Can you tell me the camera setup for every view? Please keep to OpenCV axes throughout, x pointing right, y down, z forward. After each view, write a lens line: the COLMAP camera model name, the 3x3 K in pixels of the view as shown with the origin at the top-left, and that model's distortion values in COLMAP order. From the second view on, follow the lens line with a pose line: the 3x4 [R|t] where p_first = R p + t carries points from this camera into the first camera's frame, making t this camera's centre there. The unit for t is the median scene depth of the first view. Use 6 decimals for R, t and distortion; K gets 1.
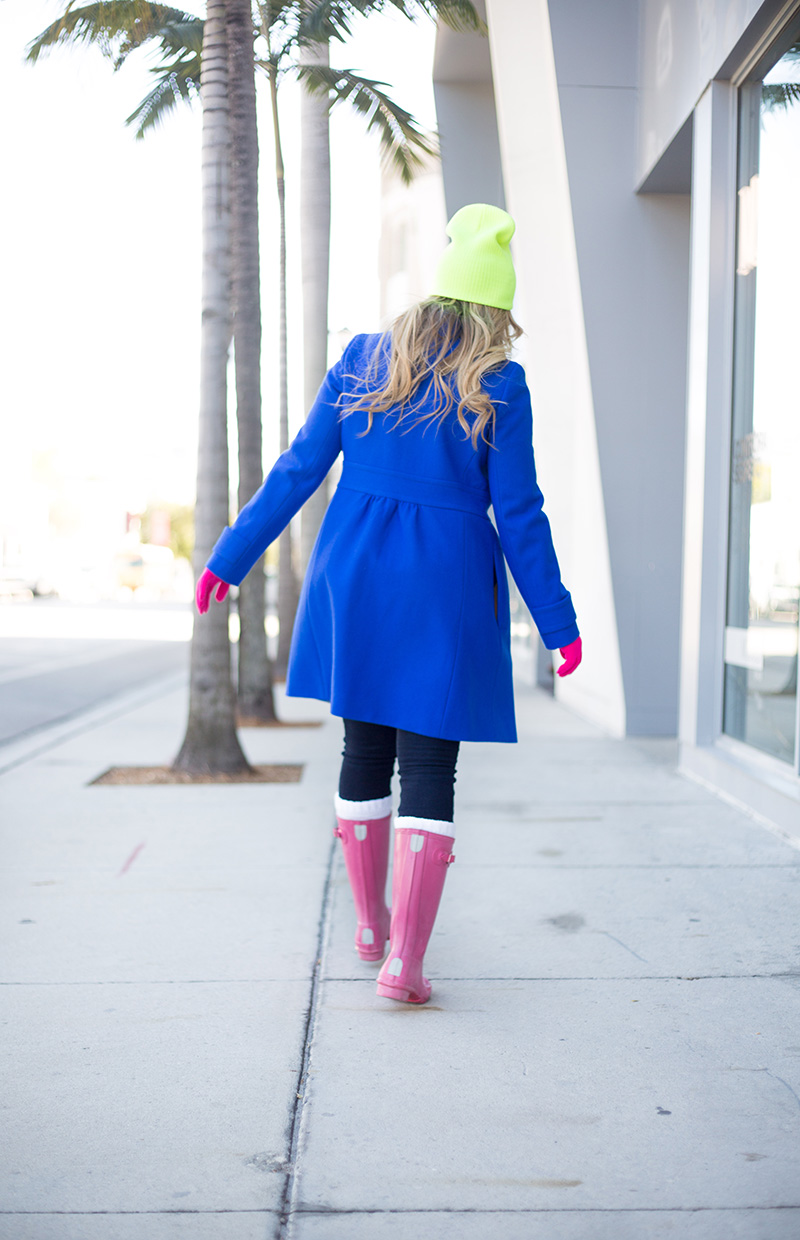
lens RADIAL K [[1829.0, 0, 400.0], [0, 1829.0, 620.0], [0, 0, 1]] dist [-0.091943, -0.119369]
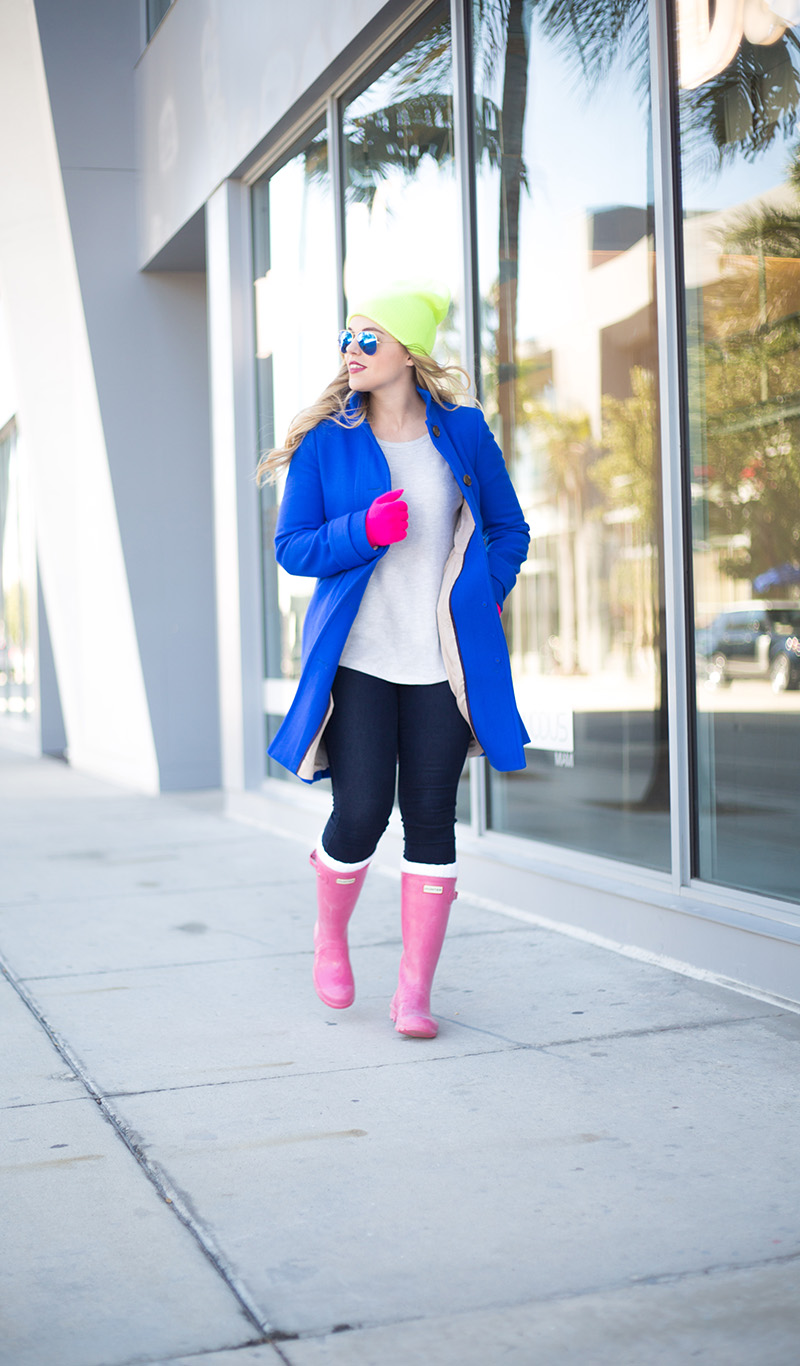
lens RADIAL K [[2031.8, 0, 400.0], [0, 2031.8, 683.0], [0, 0, 1]] dist [-0.019961, -0.708334]
pose [[0.957008, -0.055954, 0.284614, -0.090248], [0.057111, 0.998359, 0.004239, 0.004969], [-0.284384, 0.012198, 0.958633, -0.192431]]
